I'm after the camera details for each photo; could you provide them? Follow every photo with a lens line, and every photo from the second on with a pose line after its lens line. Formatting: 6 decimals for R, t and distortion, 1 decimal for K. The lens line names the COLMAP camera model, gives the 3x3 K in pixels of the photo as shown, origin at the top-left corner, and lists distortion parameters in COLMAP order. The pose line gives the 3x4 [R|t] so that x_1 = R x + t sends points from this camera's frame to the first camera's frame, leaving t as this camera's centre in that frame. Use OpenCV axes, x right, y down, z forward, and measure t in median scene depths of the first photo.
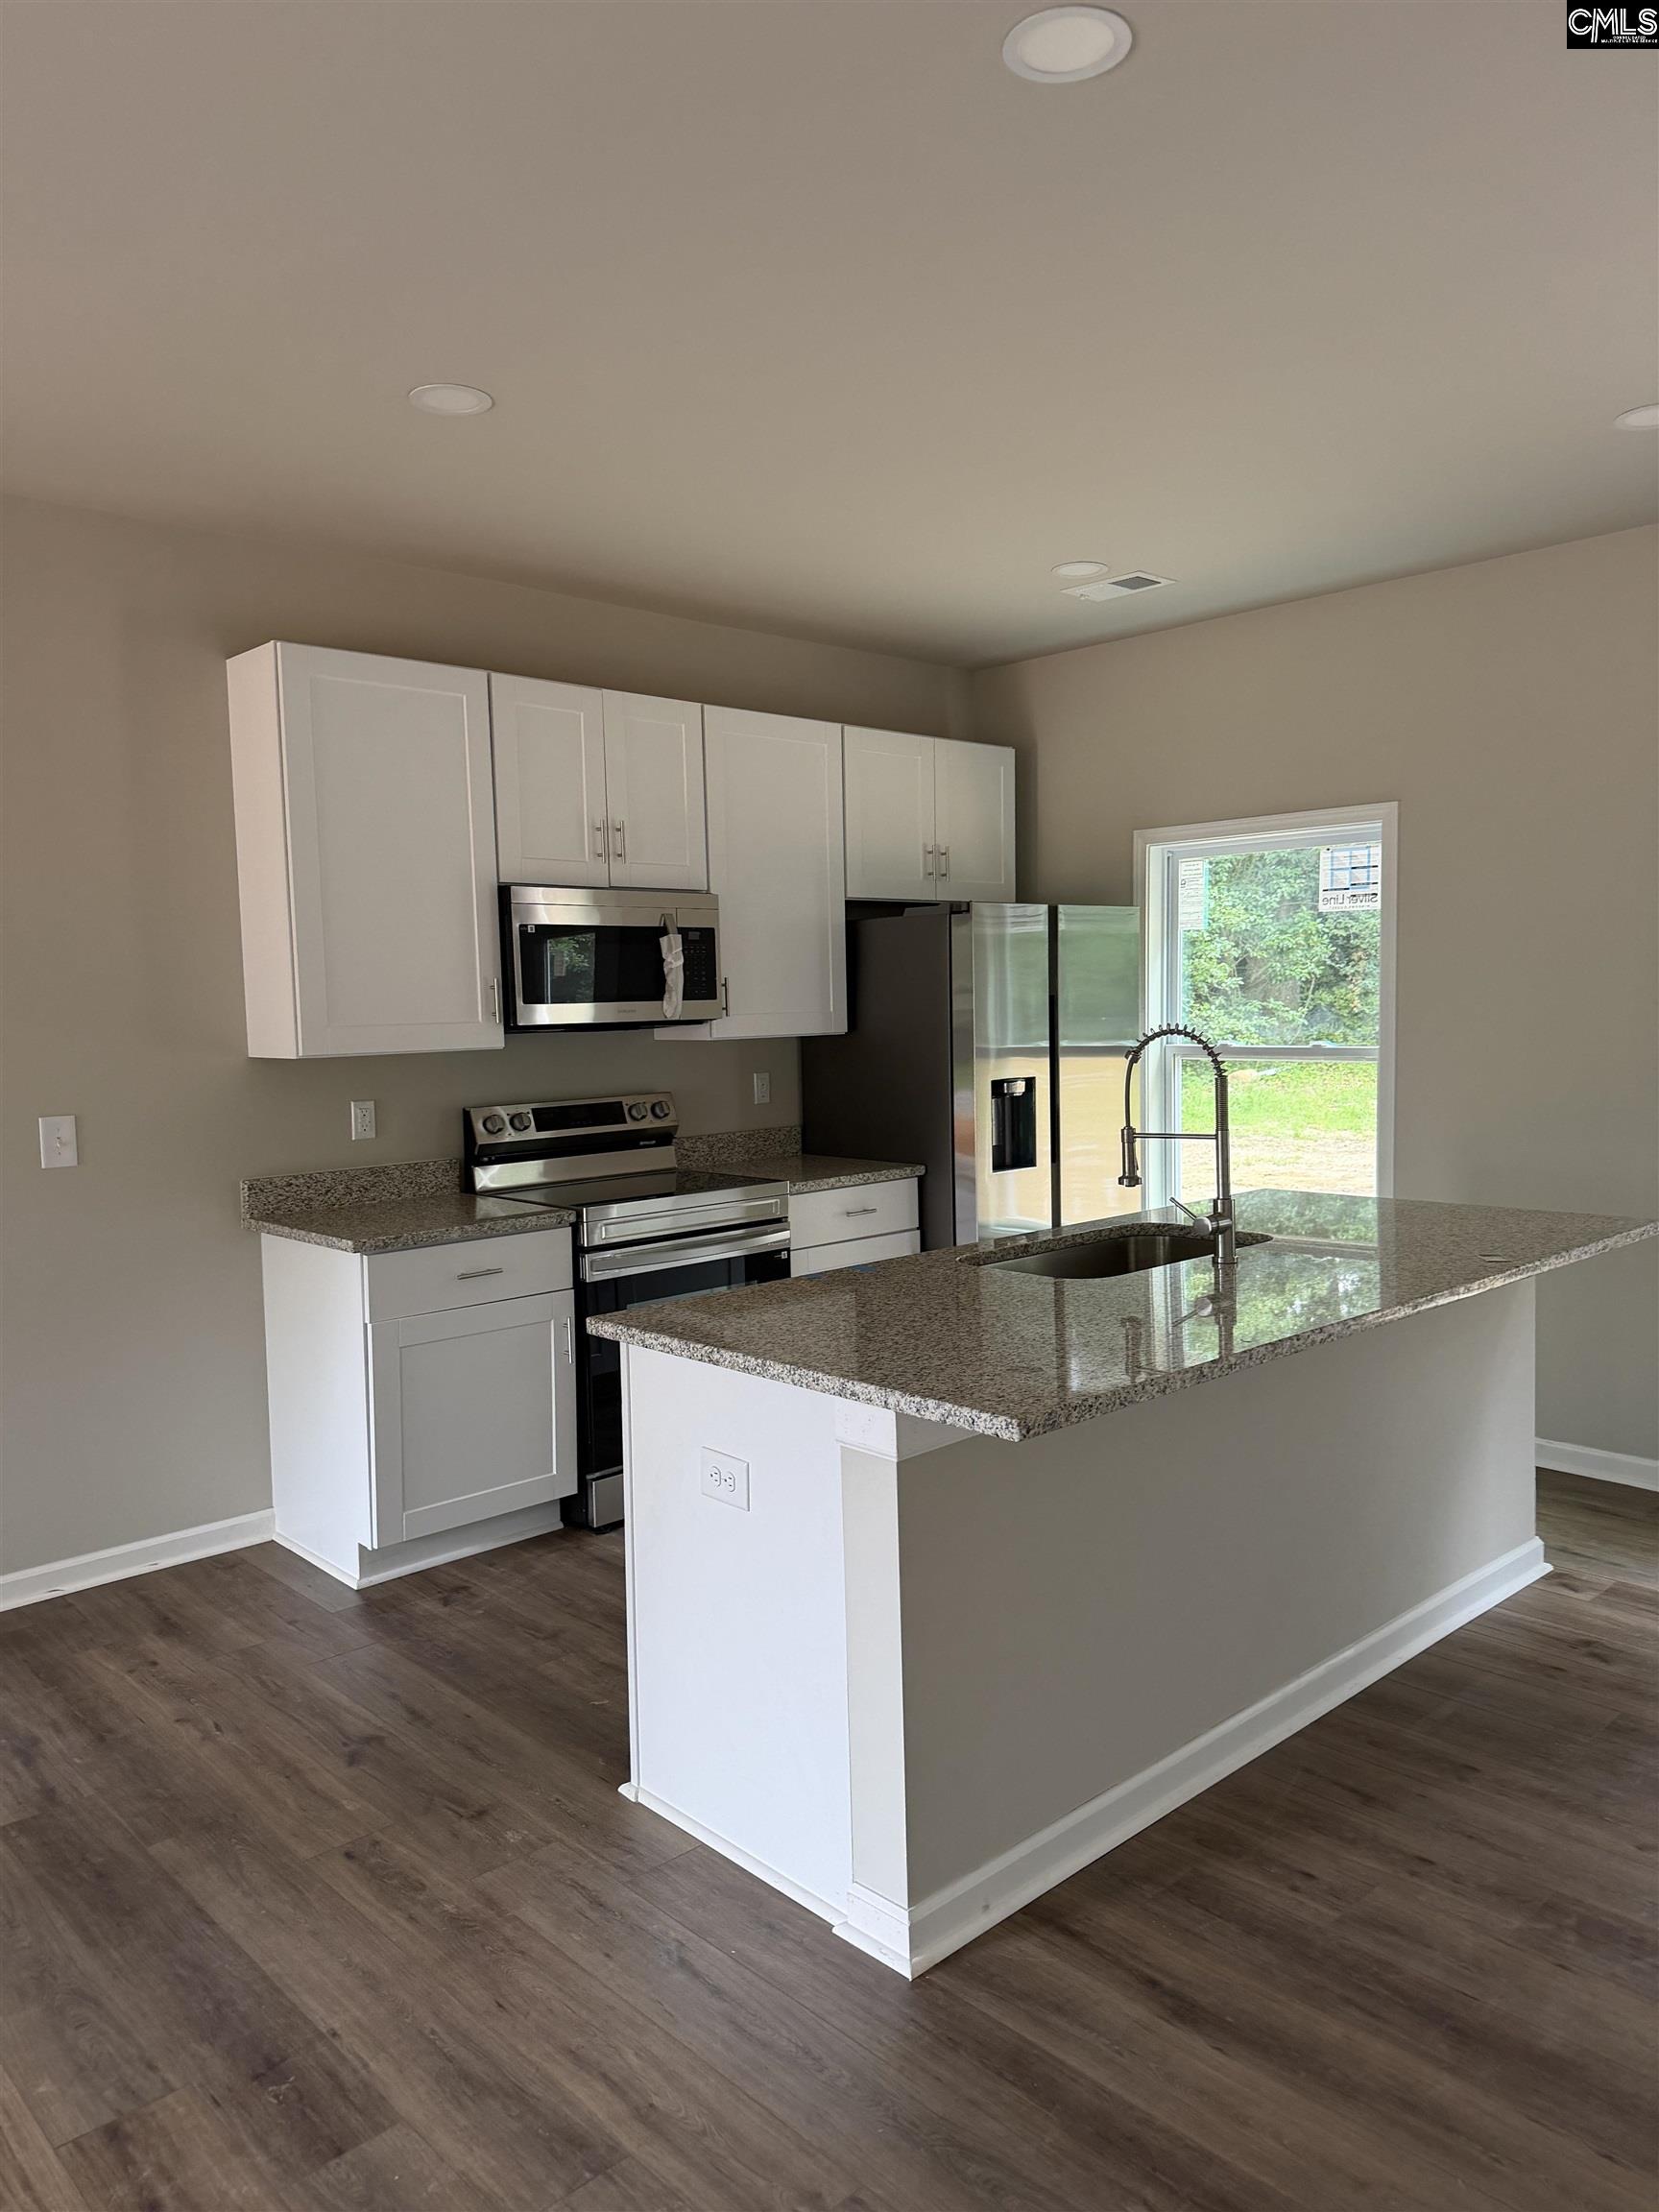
lens RADIAL K [[1538.0, 0, 829.5], [0, 1538.0, 1106.0], [0, 0, 1]] dist [0.061502, -0.072622]
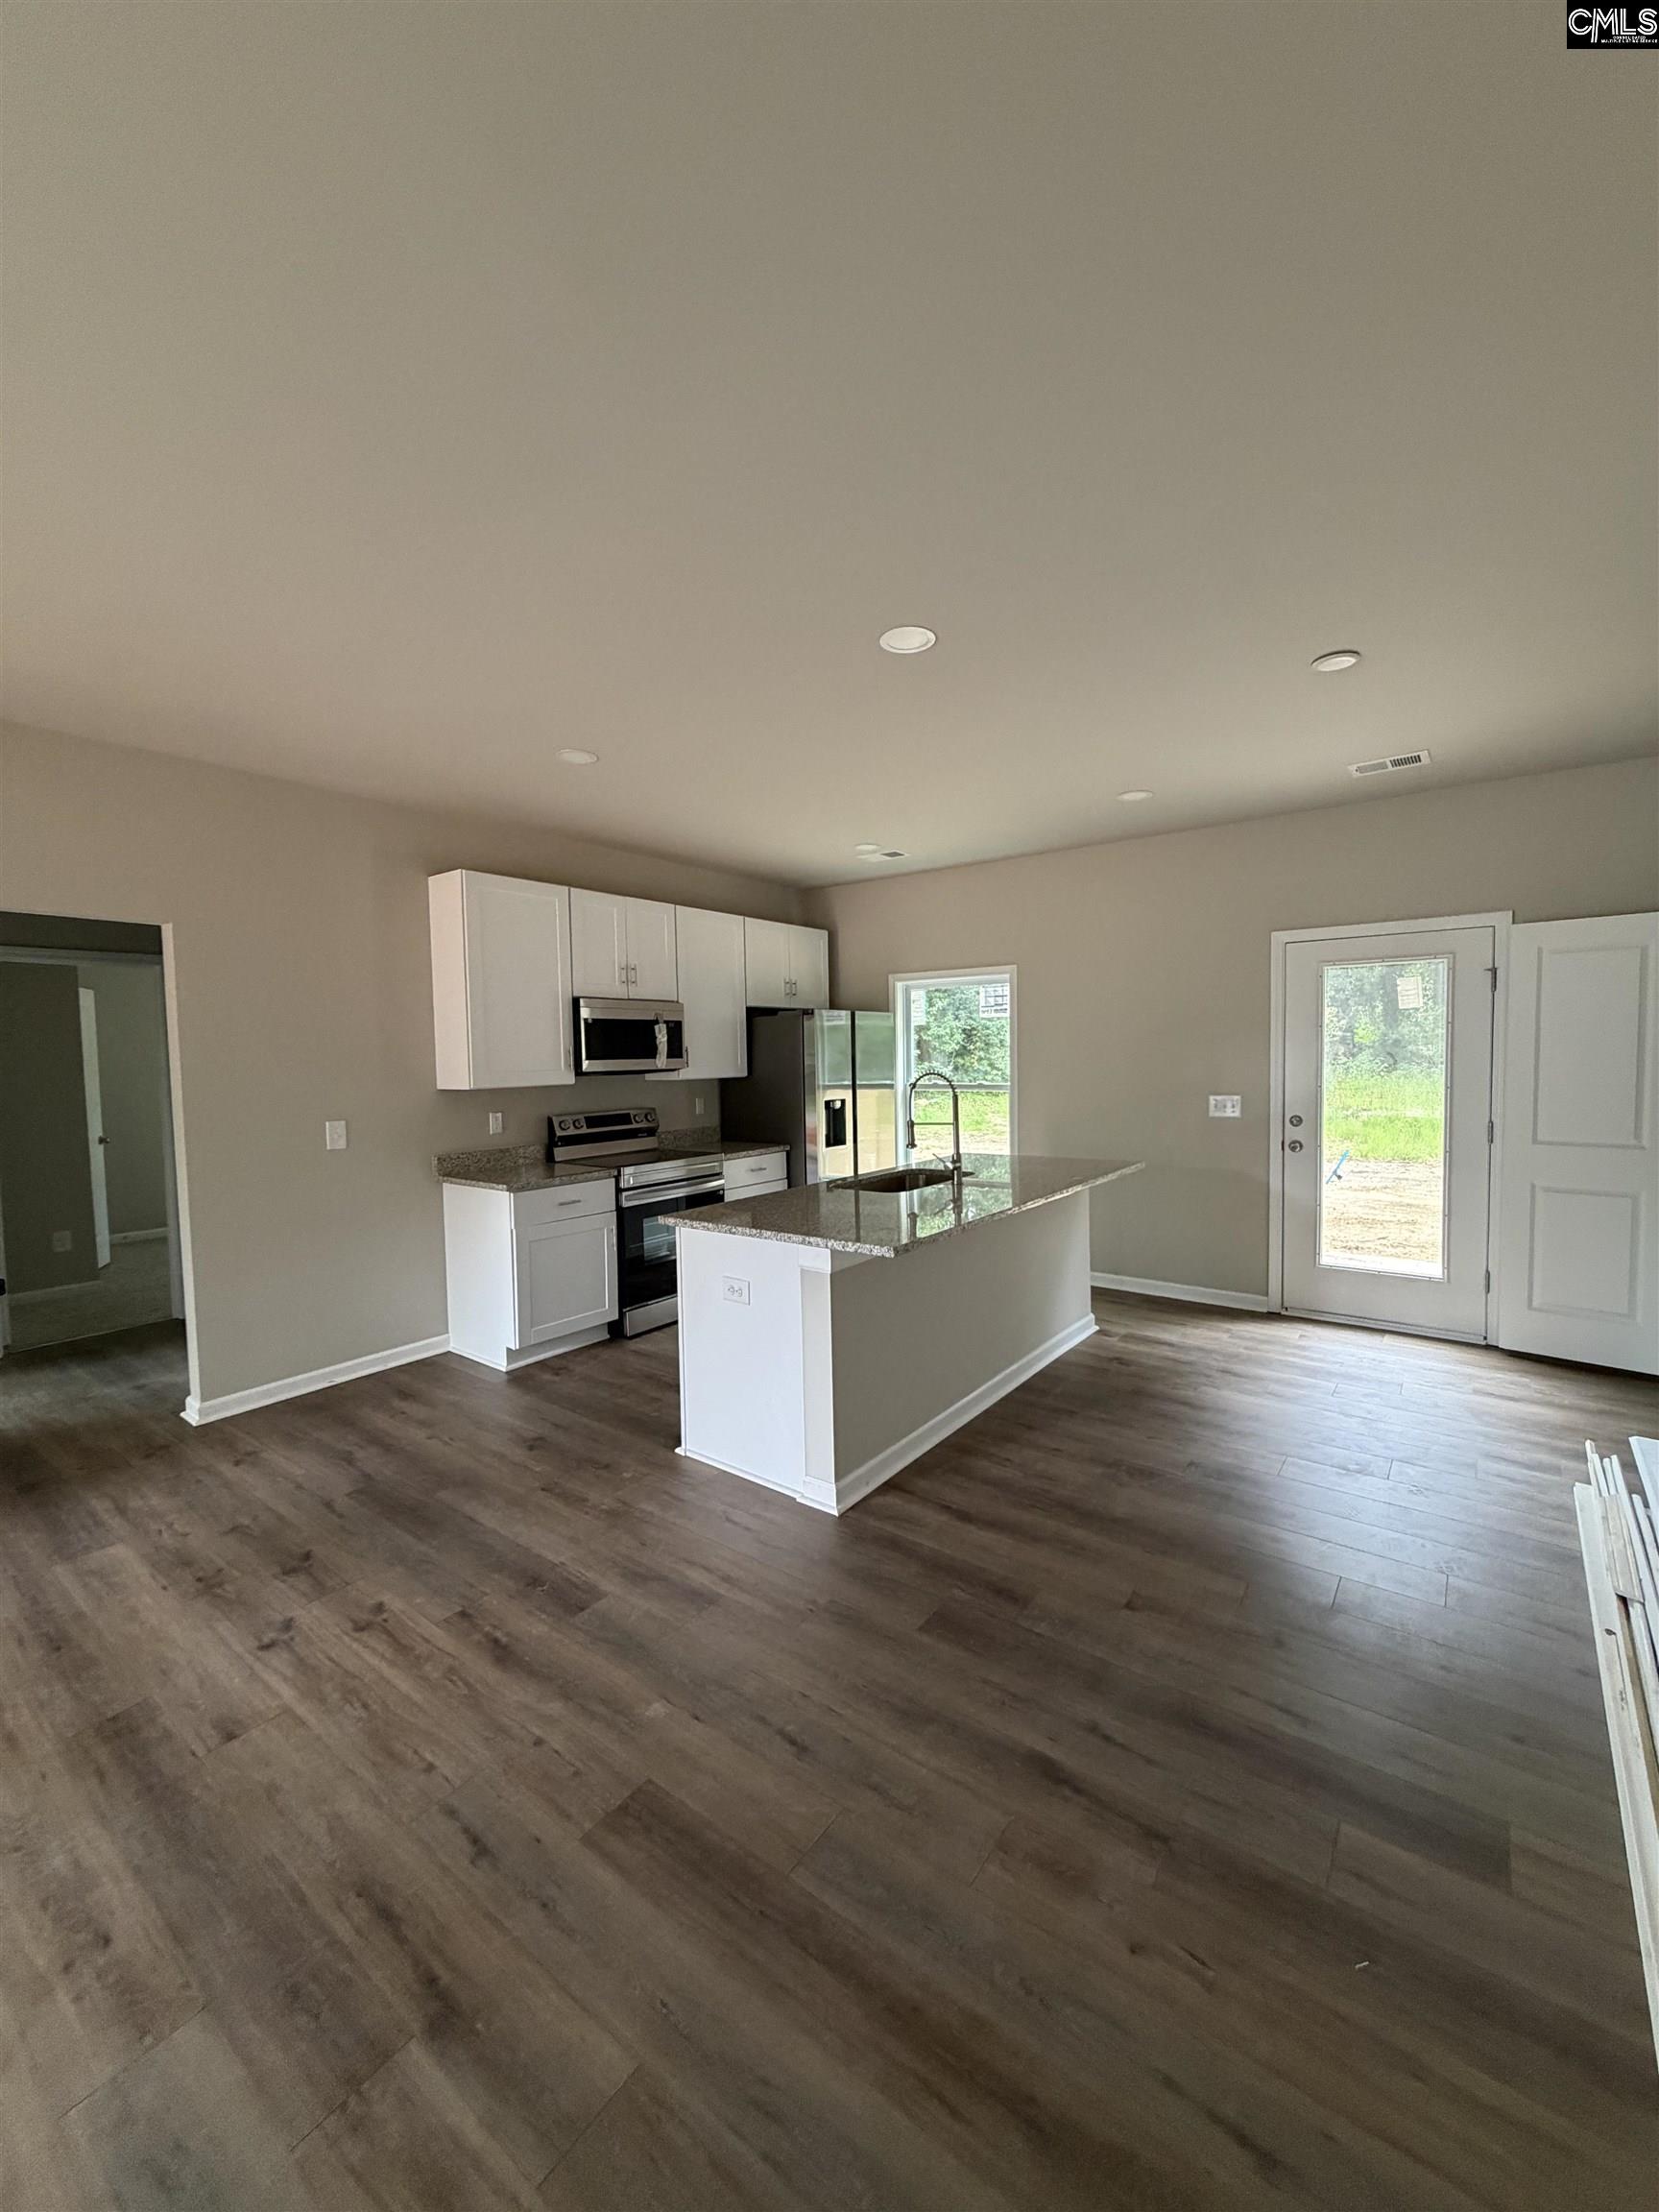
lens RADIAL K [[877.1, 0, 829.5], [0, 877.1, 1106.0], [0, 0, 1]] dist [0.000285, 0.000017]
pose [[0.984998, -0.005533, 0.172479, -0.098215], [0.008945, 0.999779, -0.019012, 0.013777], [-0.172336, 0.020270, 0.984830, -0.115543]]
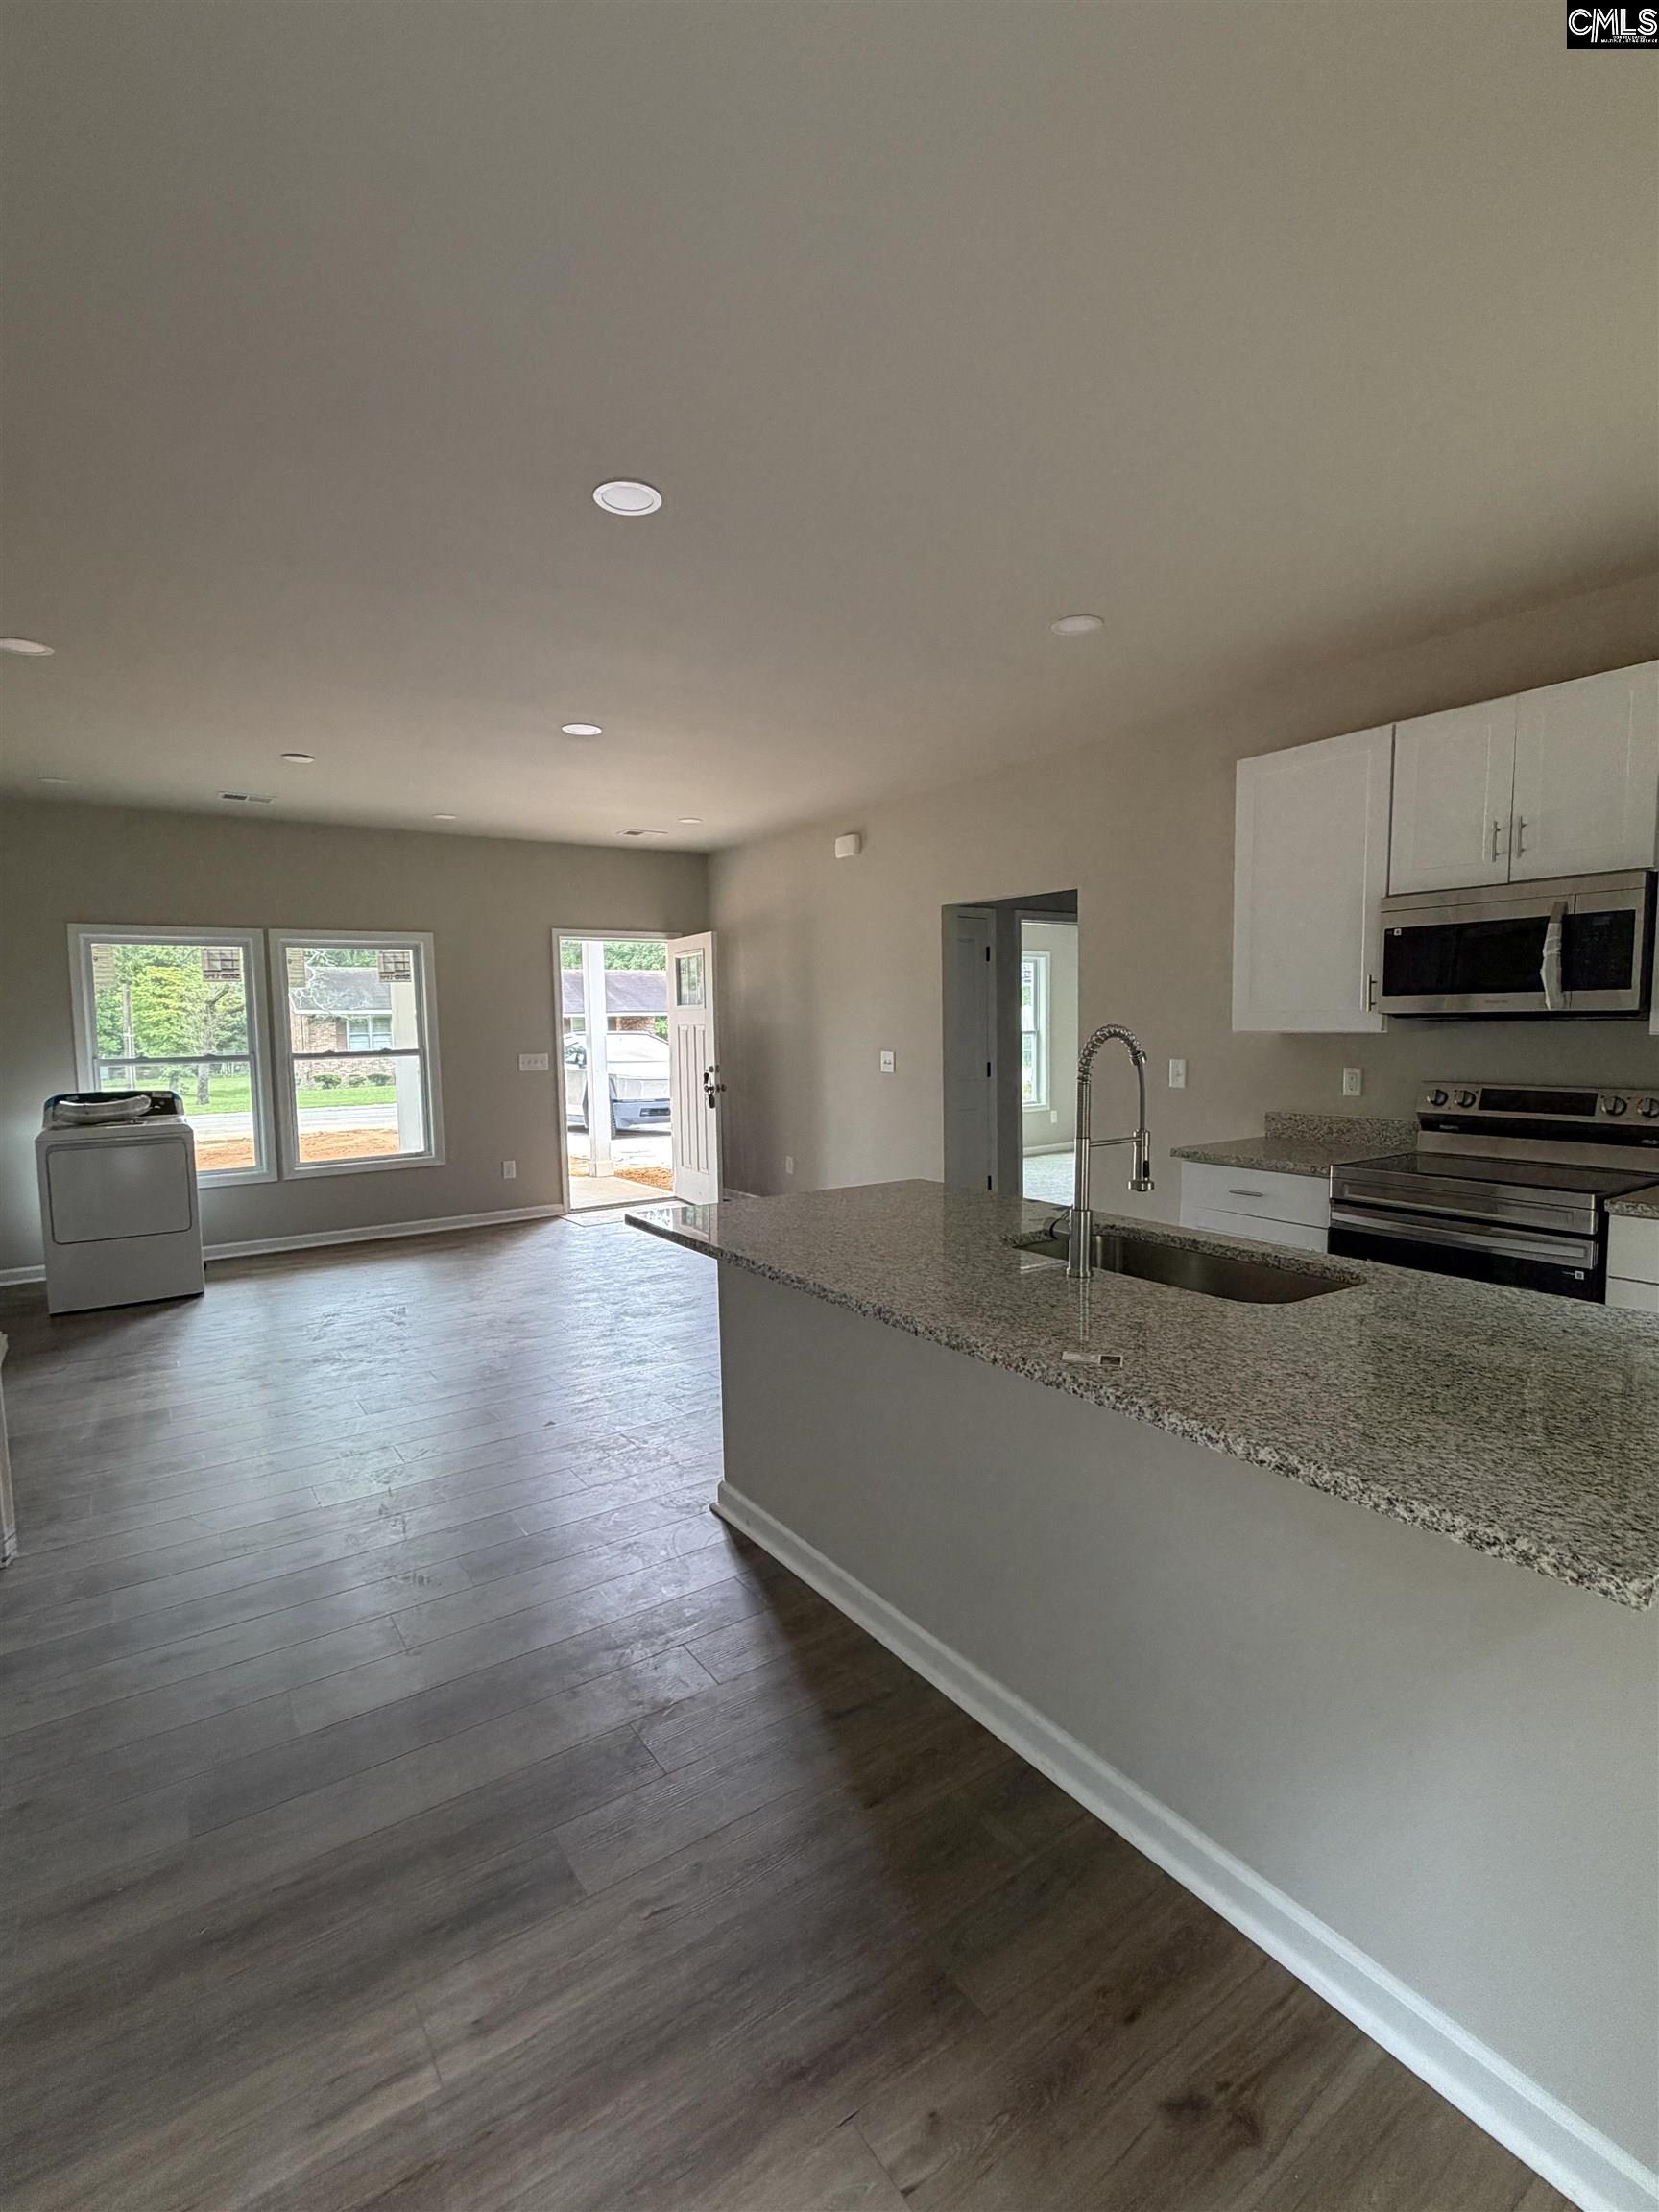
lens RADIAL K [[1044.9, 0, 829.5], [0, 1044.9, 1106.0], [0, 0, 1]] dist [0.002557, -0.001521]
pose [[-0.150961, 0.107136, -0.982717, 0.730747], [-0.054929, 0.991665, 0.116550, -0.056411], [0.987012, 0.071574, -0.143818, 0.751698]]
